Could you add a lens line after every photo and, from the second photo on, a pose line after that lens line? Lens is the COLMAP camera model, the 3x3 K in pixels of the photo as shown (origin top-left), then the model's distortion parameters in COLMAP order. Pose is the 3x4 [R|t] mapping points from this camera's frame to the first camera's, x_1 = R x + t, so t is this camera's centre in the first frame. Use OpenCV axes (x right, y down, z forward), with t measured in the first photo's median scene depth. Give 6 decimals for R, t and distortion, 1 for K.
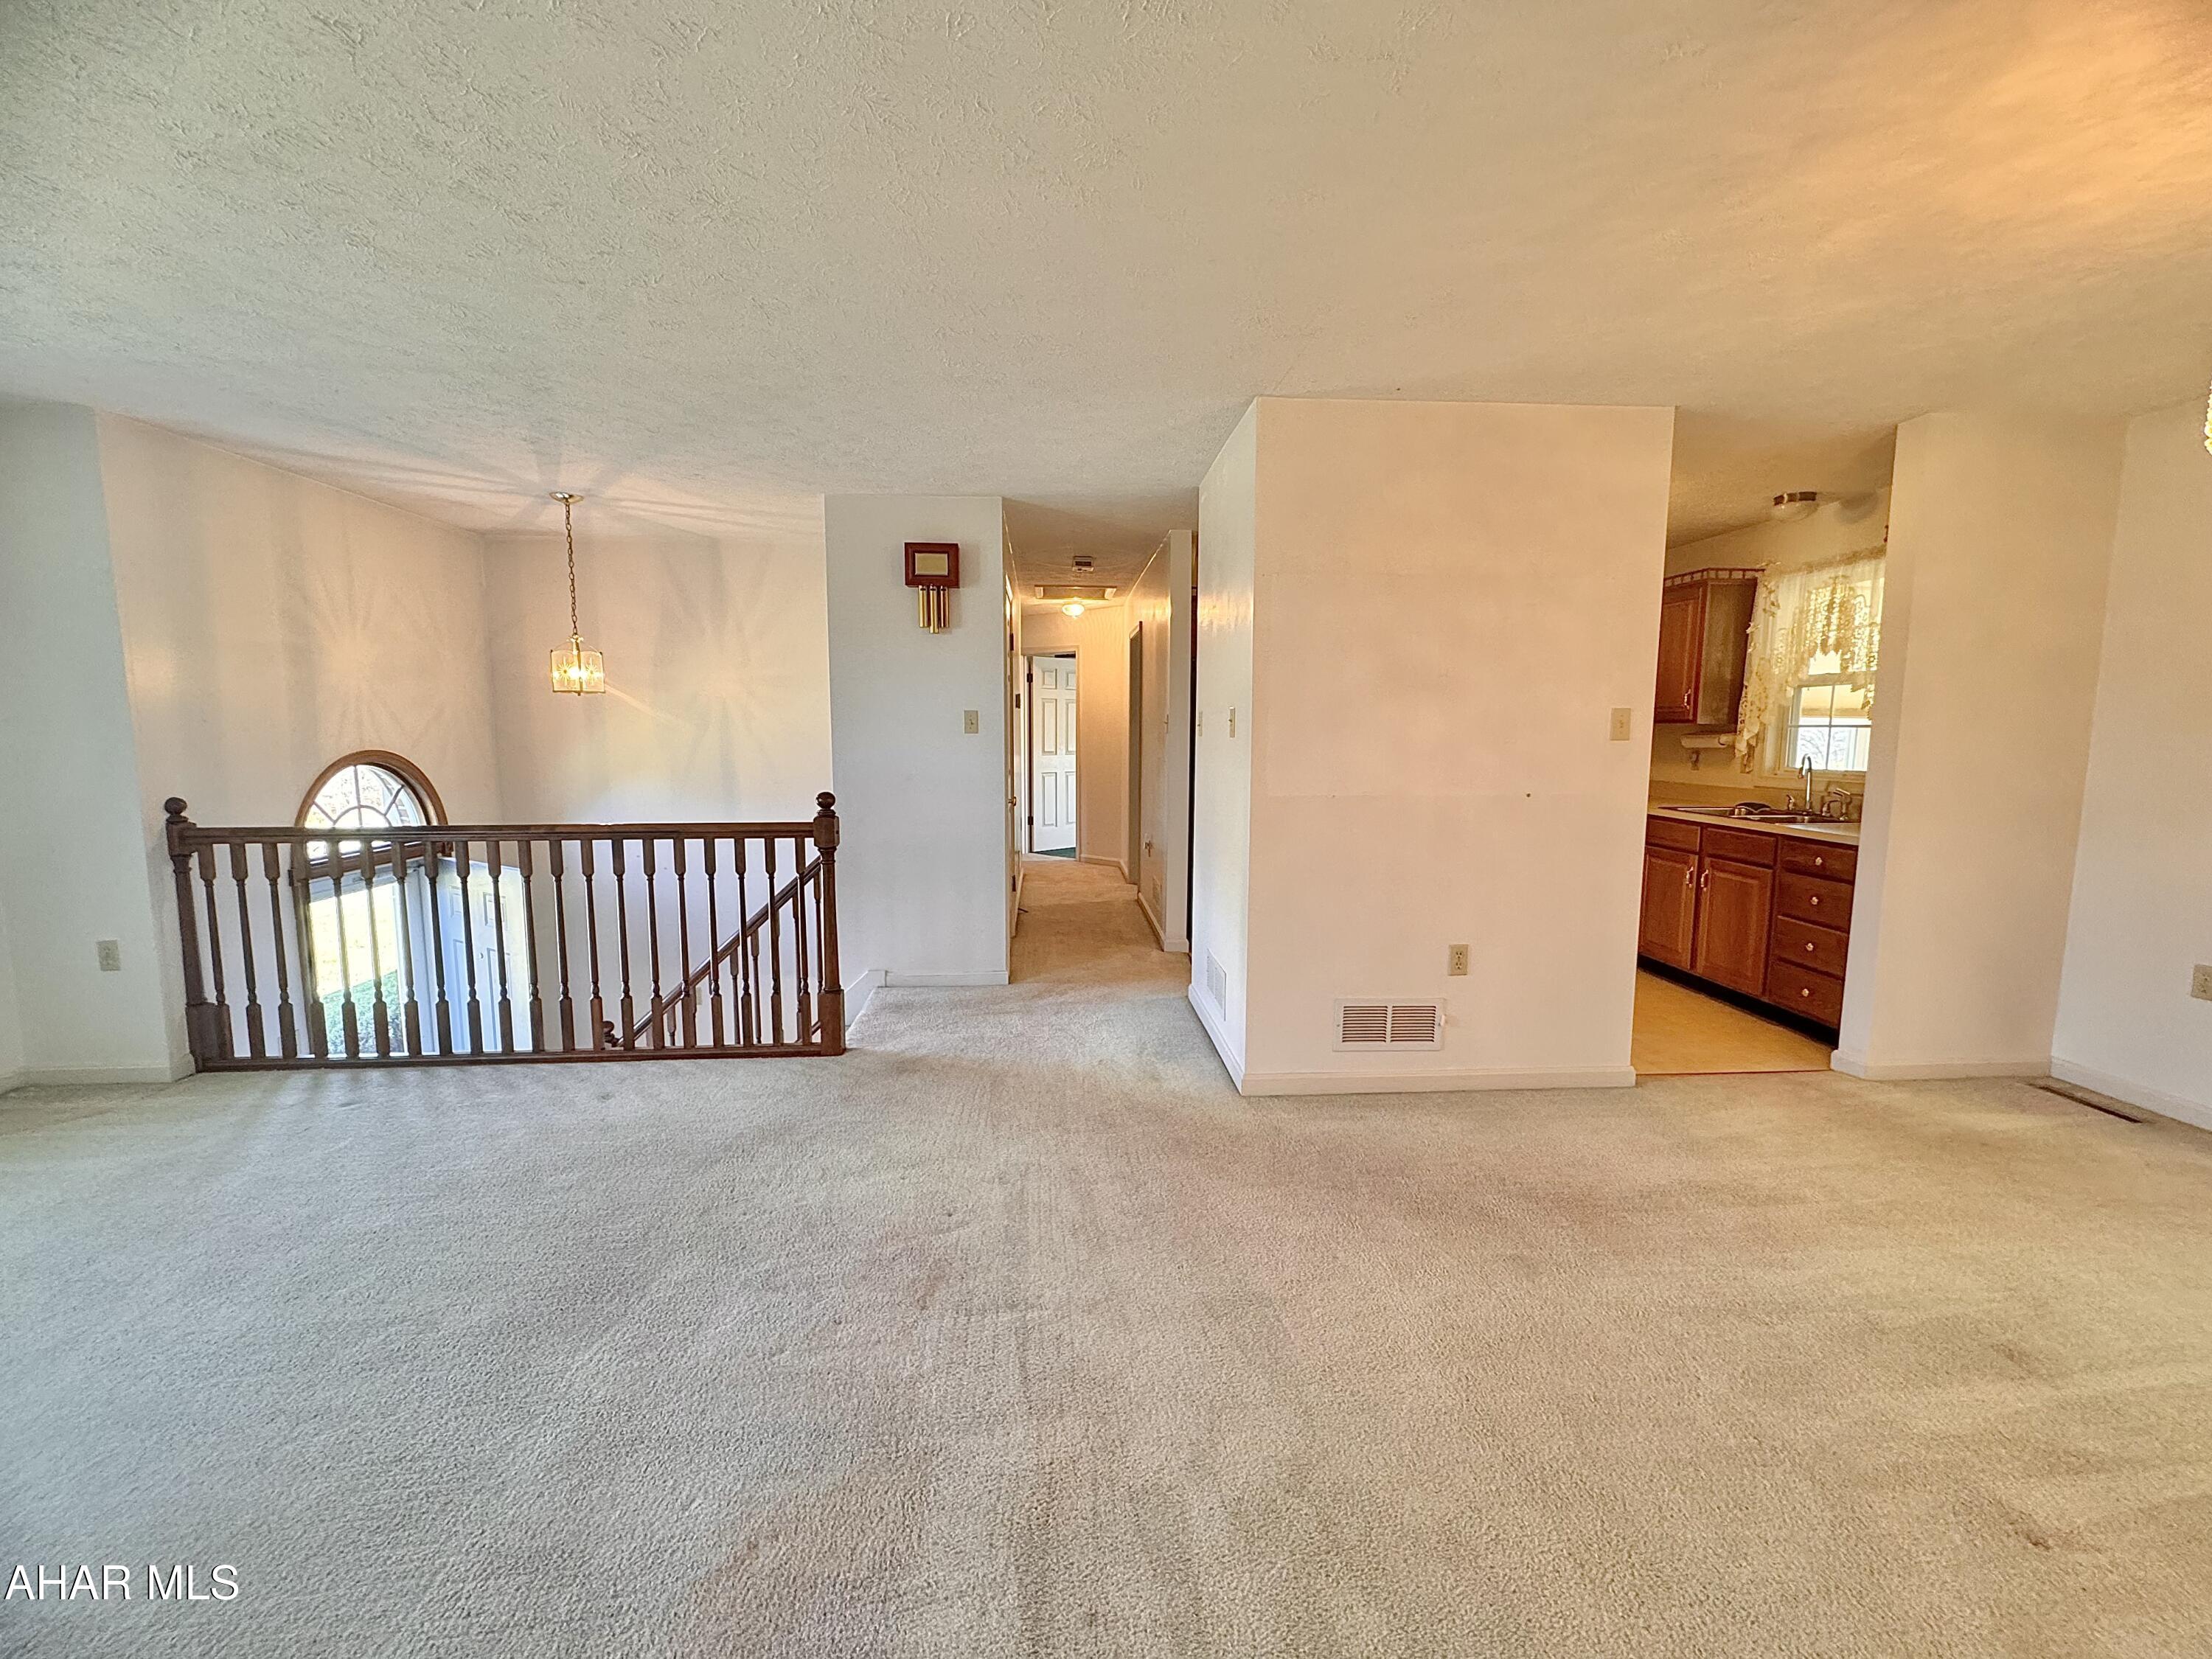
lens RADIAL K [[894.4, 0, 1109.0], [0, 894.4, 818.7], [0, 0, 1]] dist [0.006133, -0.000540]
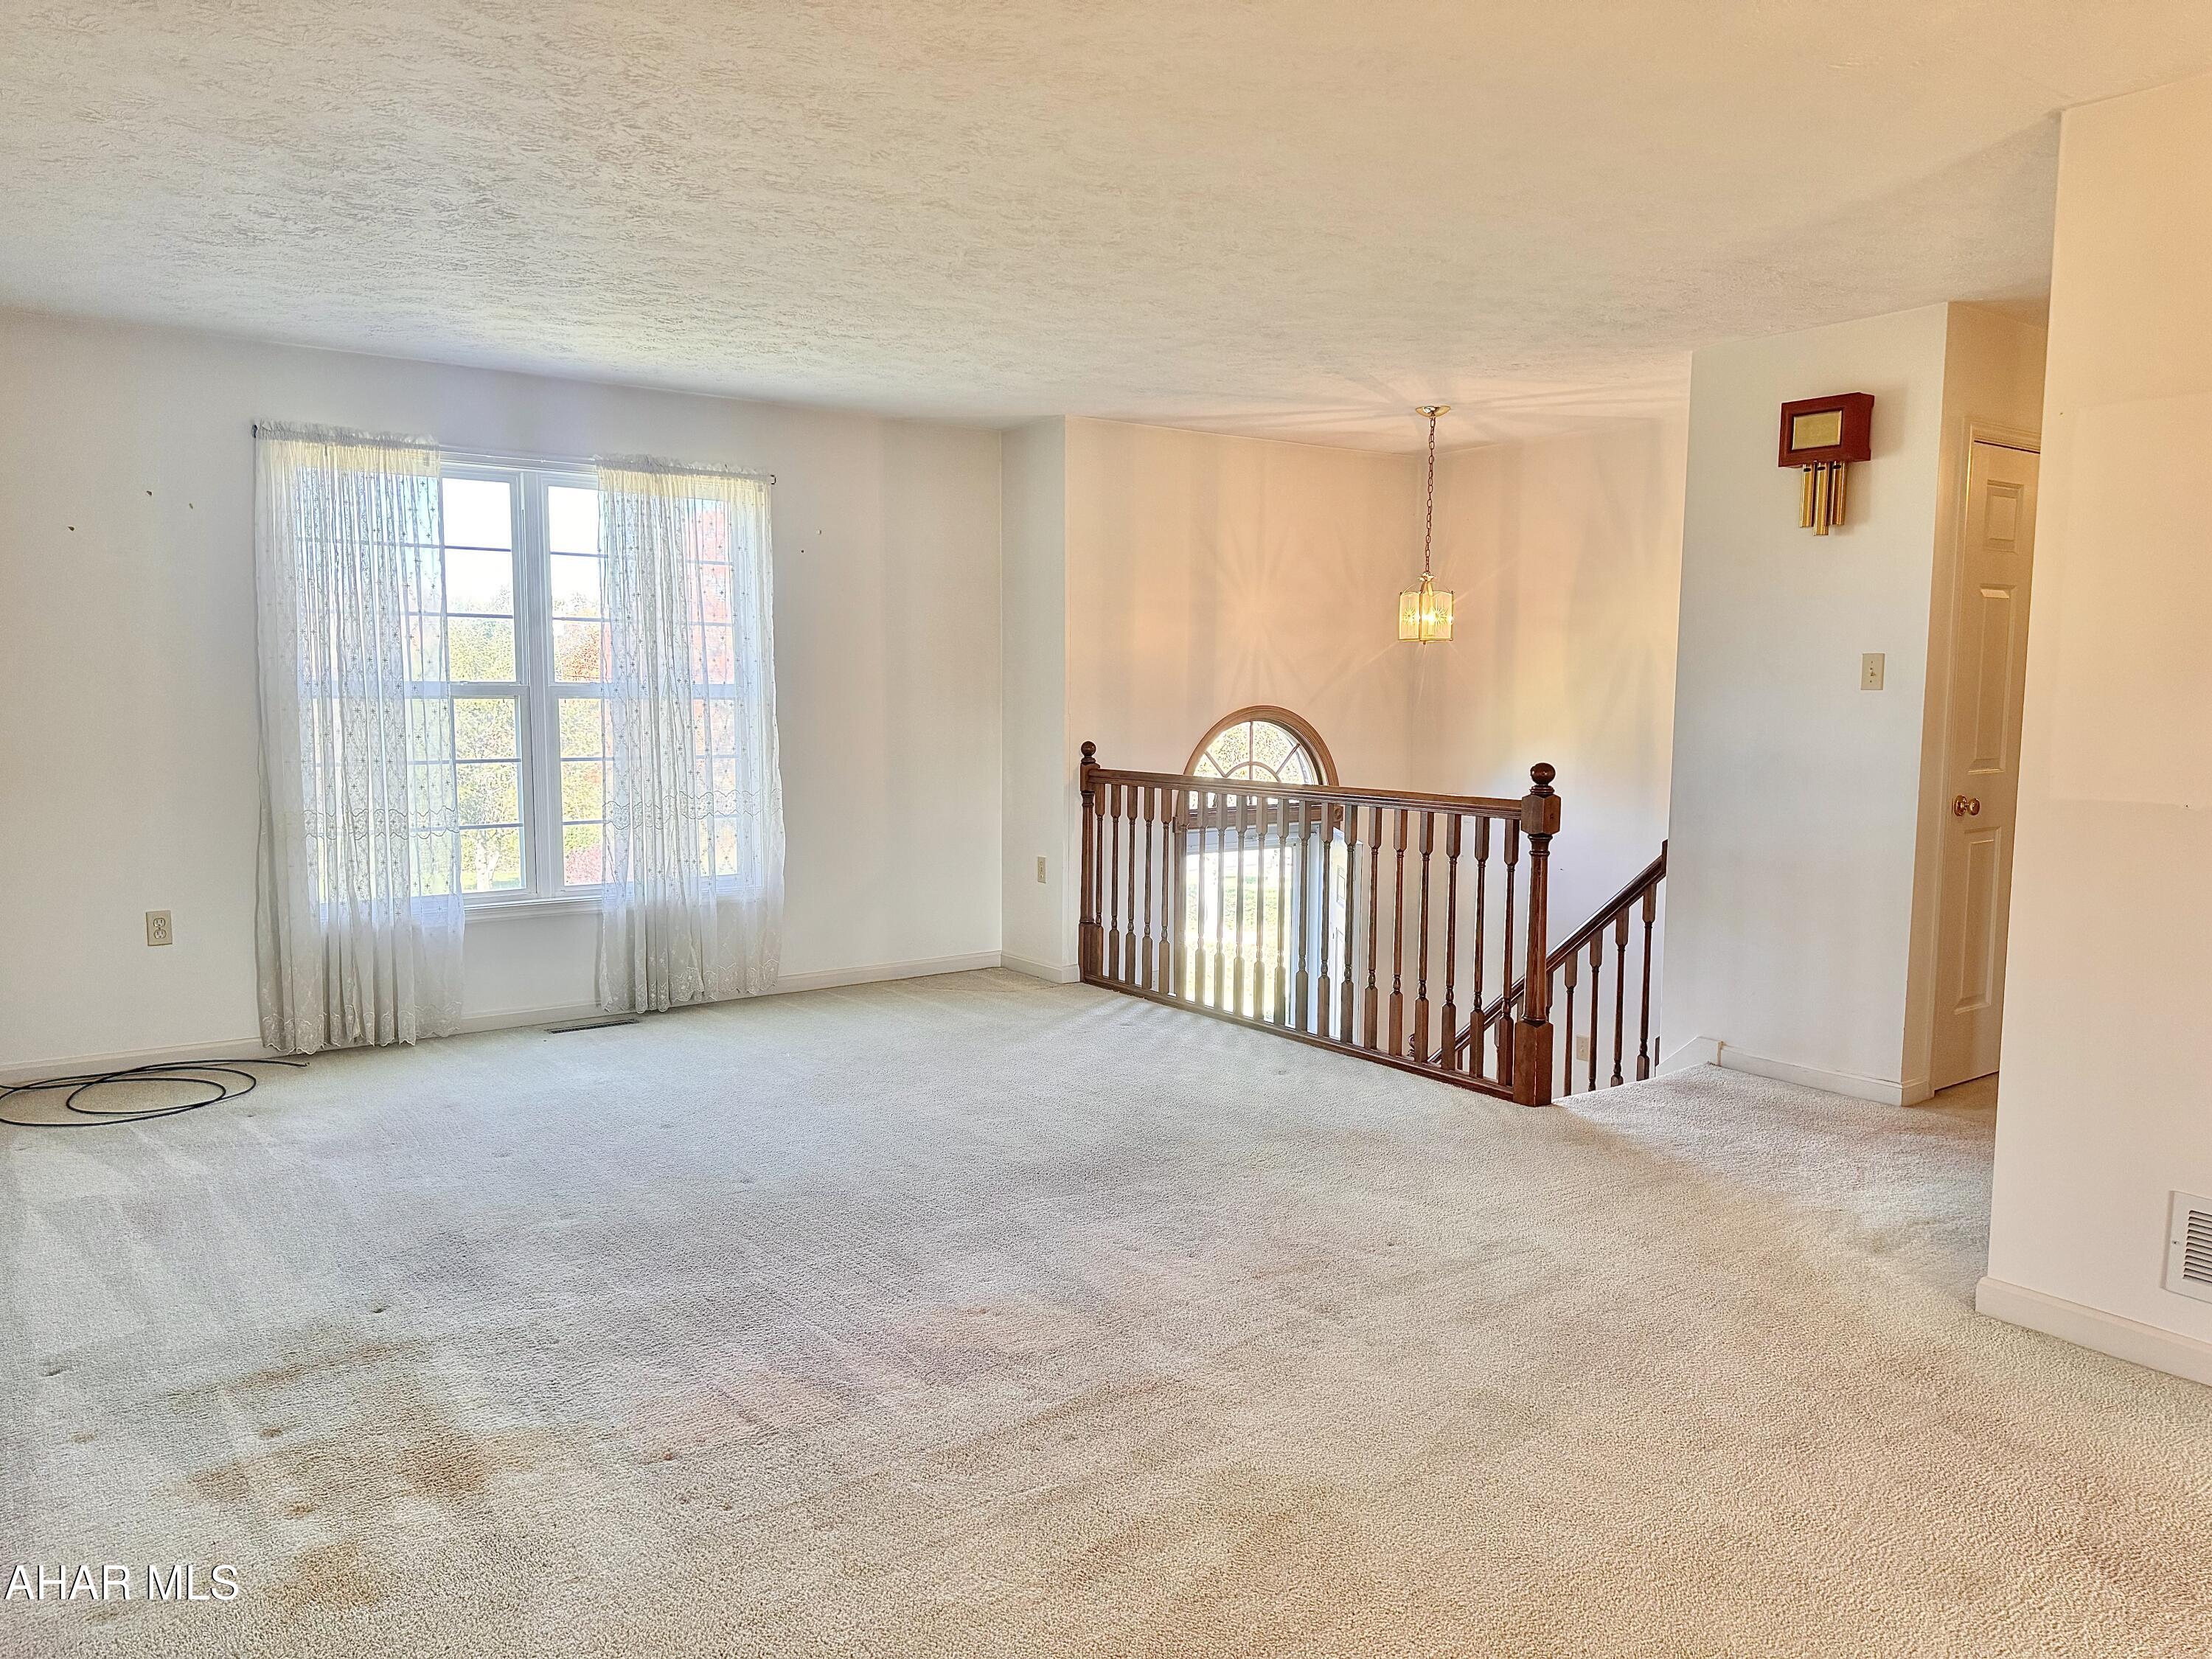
lens RADIAL K [[1543.8, 0, 1104.5], [0, 1543.8, 845.8], [0, 0, 1]] dist [0.013147, -0.000949]
pose [[0.526496, 0.091161, -0.845276, 0.566067], [-0.091174, 0.994555, 0.050471, 0.007537], [0.845274, 0.050494, 0.531941, -0.025788]]
